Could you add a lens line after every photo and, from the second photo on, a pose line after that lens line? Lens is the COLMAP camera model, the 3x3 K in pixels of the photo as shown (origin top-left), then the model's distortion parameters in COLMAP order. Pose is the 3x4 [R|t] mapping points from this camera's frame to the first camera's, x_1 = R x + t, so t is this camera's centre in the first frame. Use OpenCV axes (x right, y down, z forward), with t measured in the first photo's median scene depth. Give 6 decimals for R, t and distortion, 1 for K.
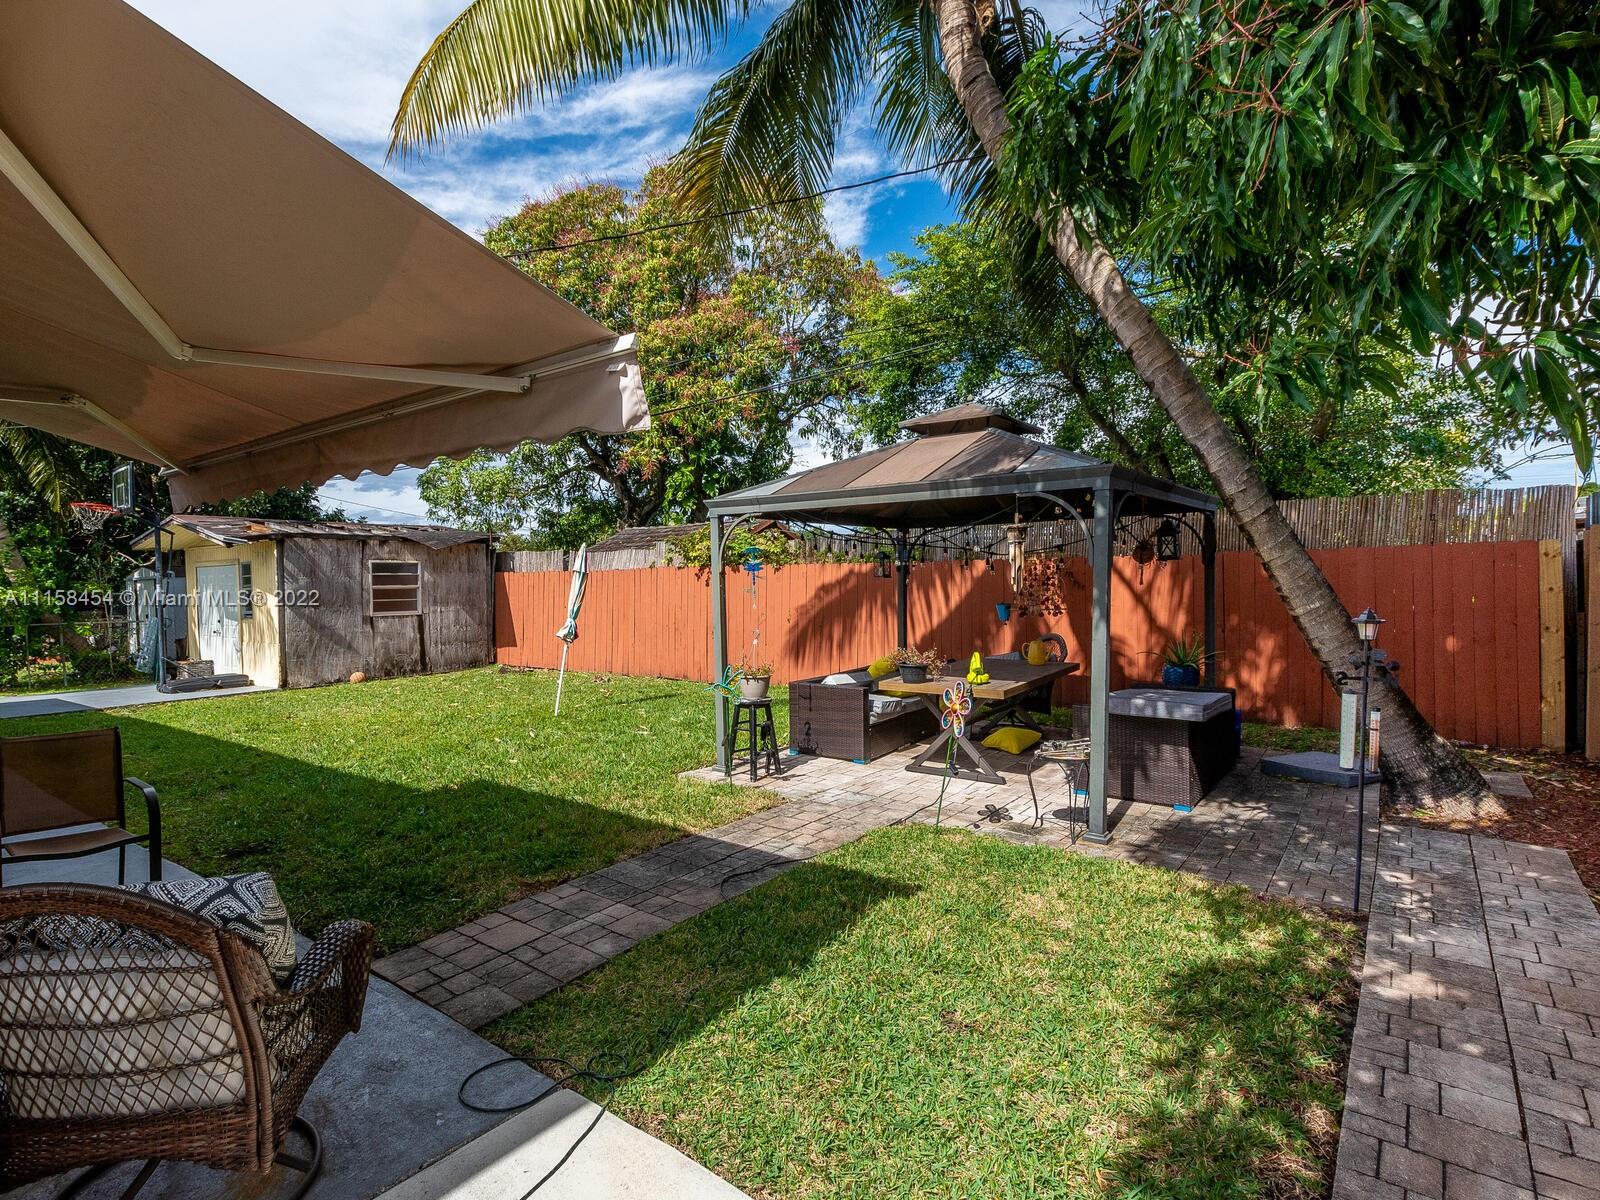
lens RADIAL K [[844.6, 0, 797.0], [0, 844.6, 596.7], [0, 0, 1]] dist [-0.004053, -0.000092]
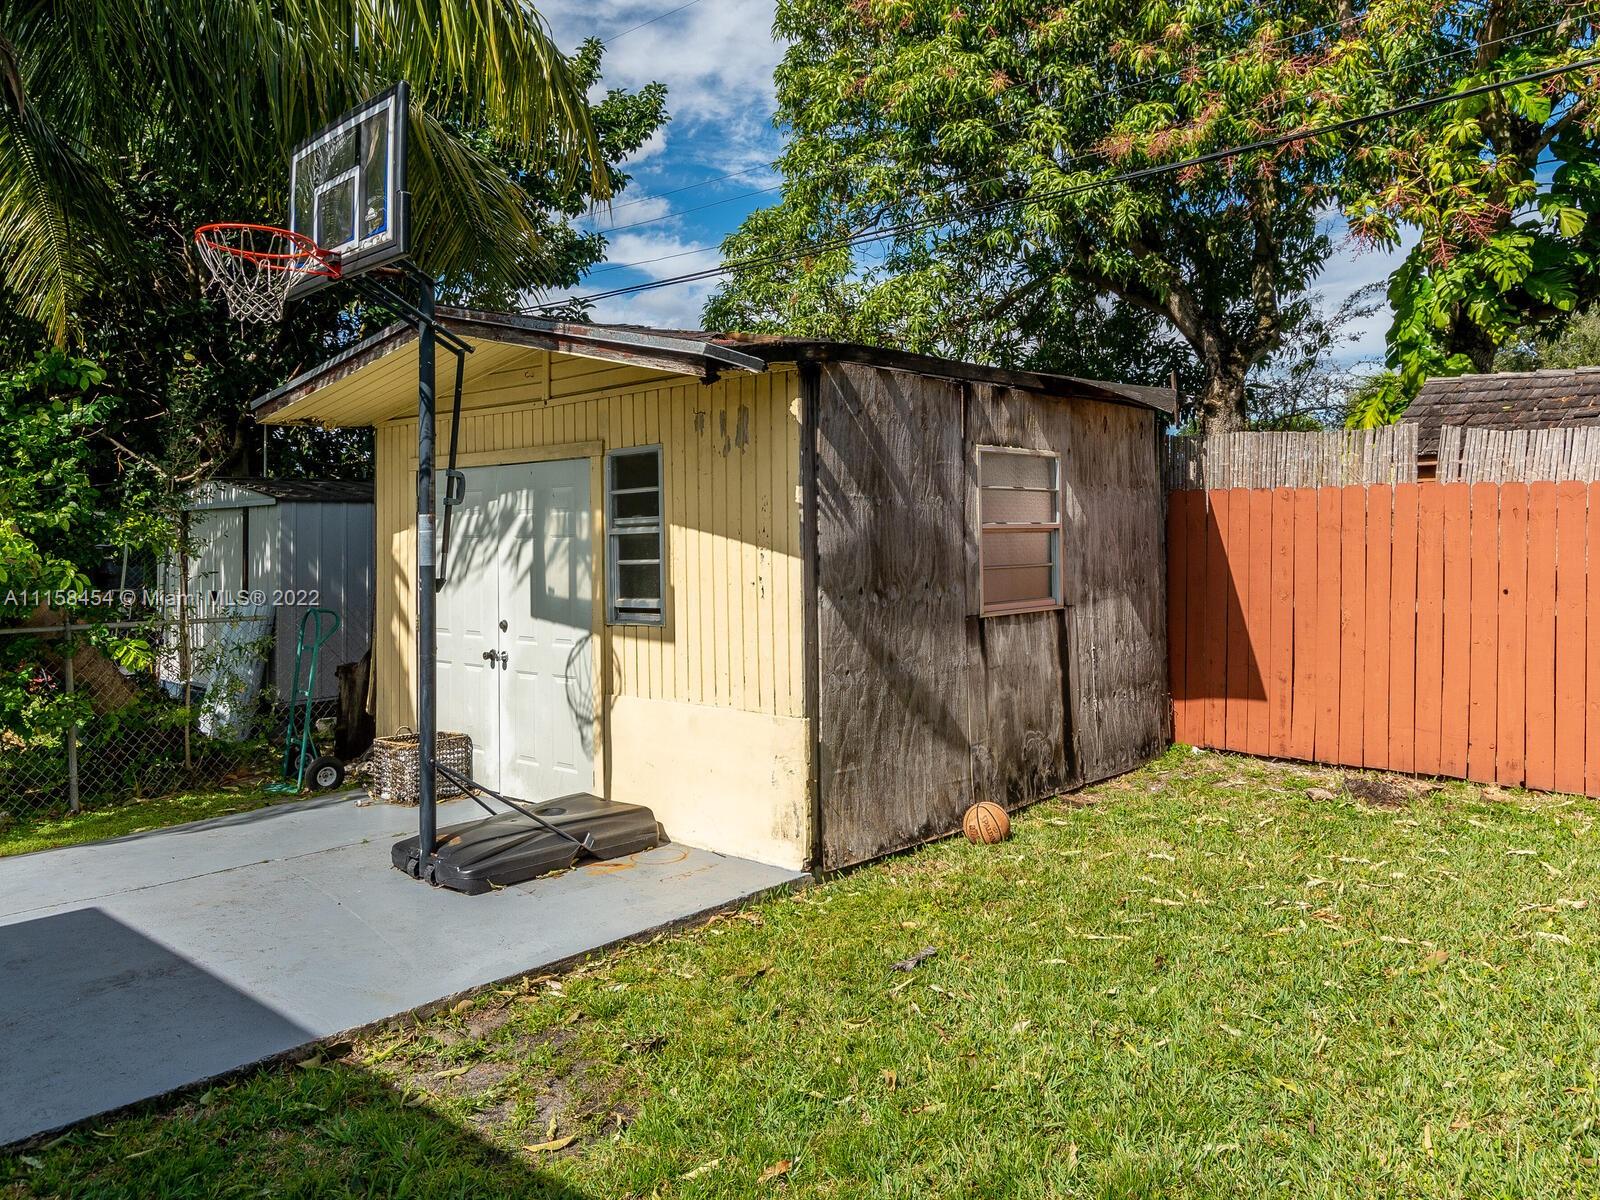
lens RADIAL K [[1181.2, 0, 777.6], [0, 1181.2, 462.4], [0, 0, 1]] dist [0.009914, 0.000891]
pose [[0.994213, -0.003560, -0.107365, -0.548957], [-0.004428, 0.997243, -0.074074, -0.002309], [0.107333, 0.074121, 0.991456, 0.553898]]
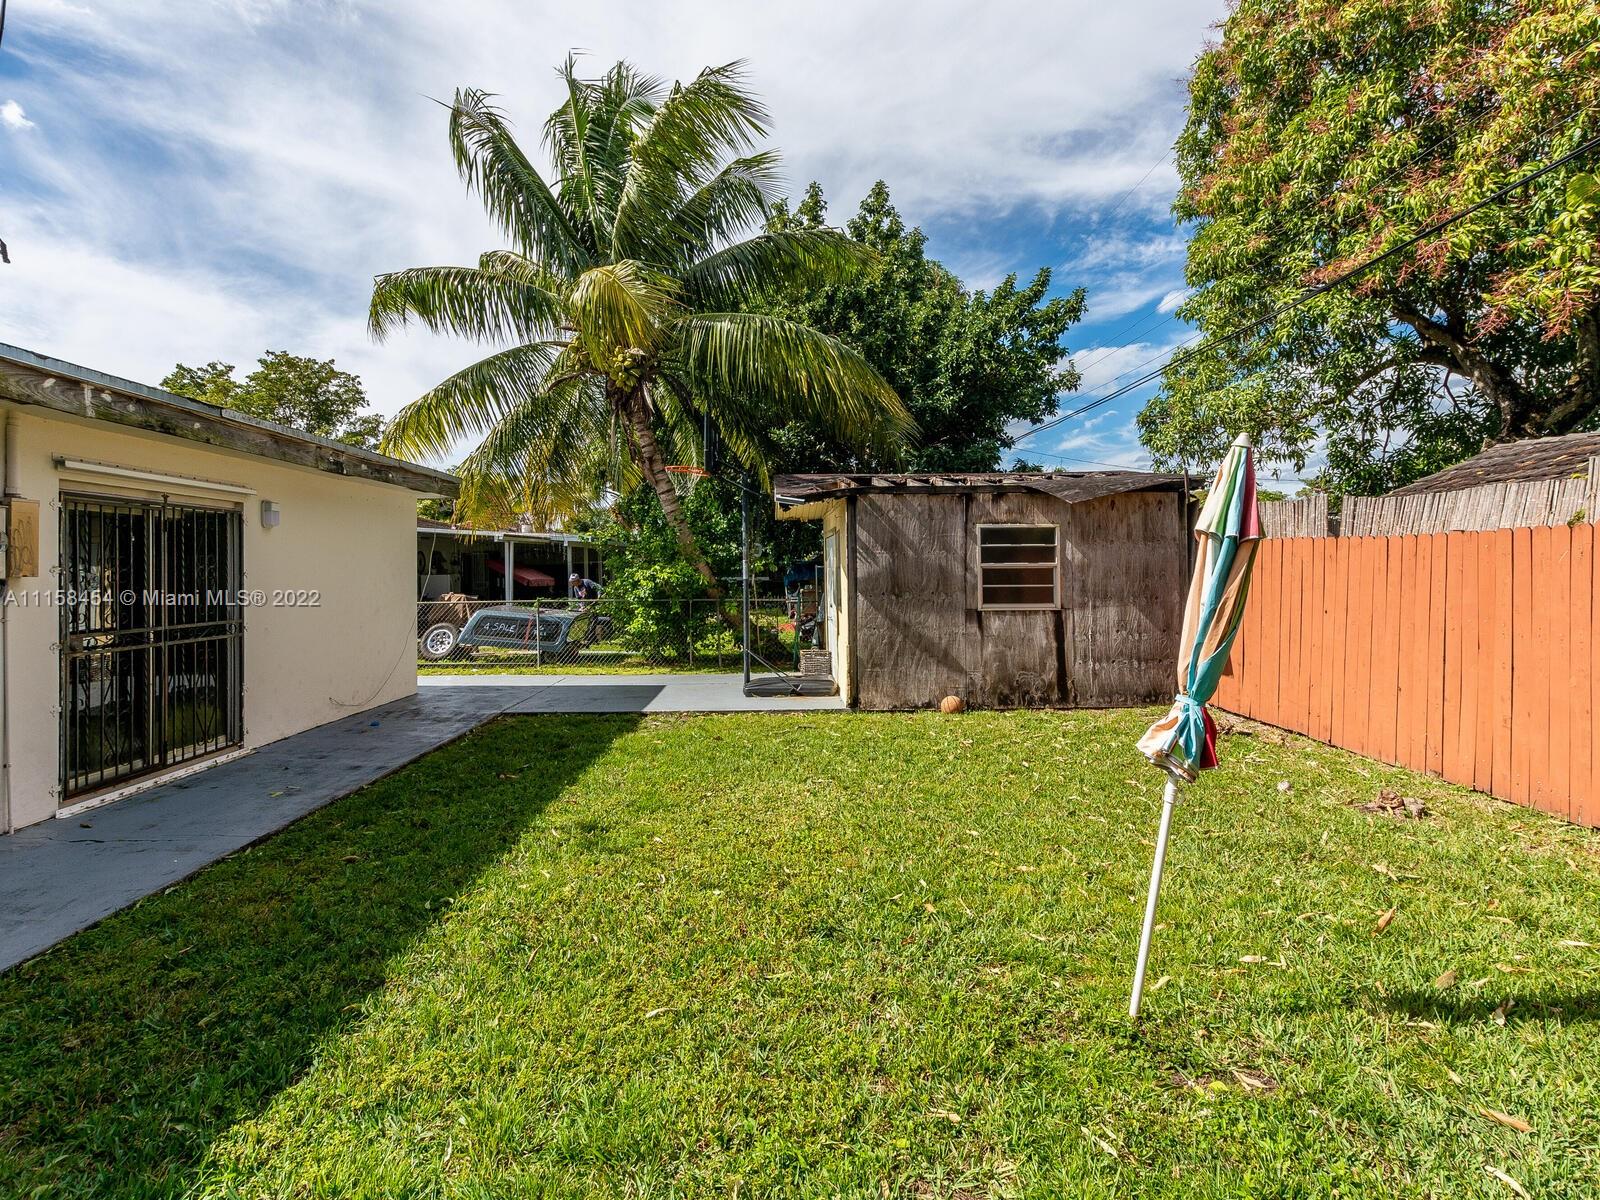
lens RADIAL K [[815.5, 0, 793.0], [0, 815.5, 550.5], [0, 0, 1]] dist [0.003297, -0.001357]
pose [[0.594497, 0.002069, -0.804096, -0.086899], [-0.014403, 0.999864, -0.008076, -0.016266], [0.803969, 0.016382, 0.594445, 0.525254]]
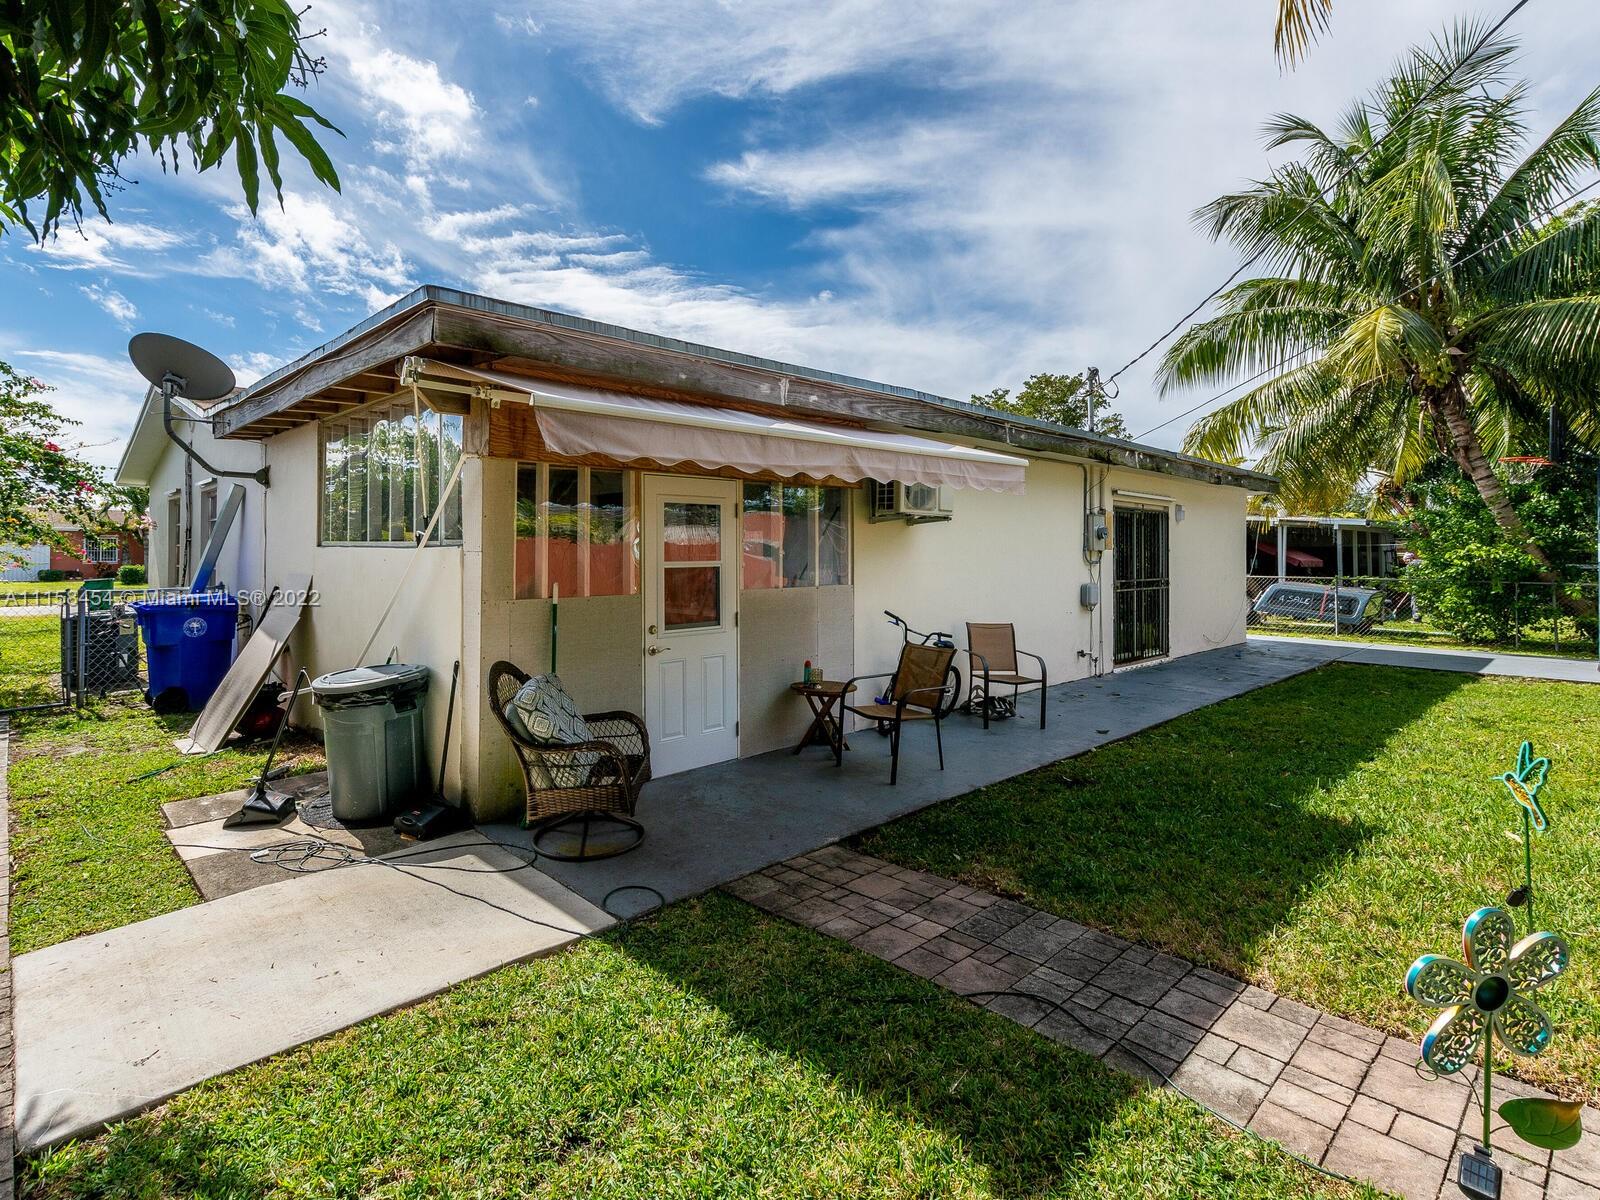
lens RADIAL K [[815.5, 0, 764.6], [0, 815.5, 524.7], [0, 0, 1]] dist [0.003297, -0.001357]
pose [[-0.190325, -0.008636, -0.981683, 0.206419], [-0.011285, 0.999914, -0.006609, -0.016490], [0.981656, 0.009820, -0.190407, 0.297660]]
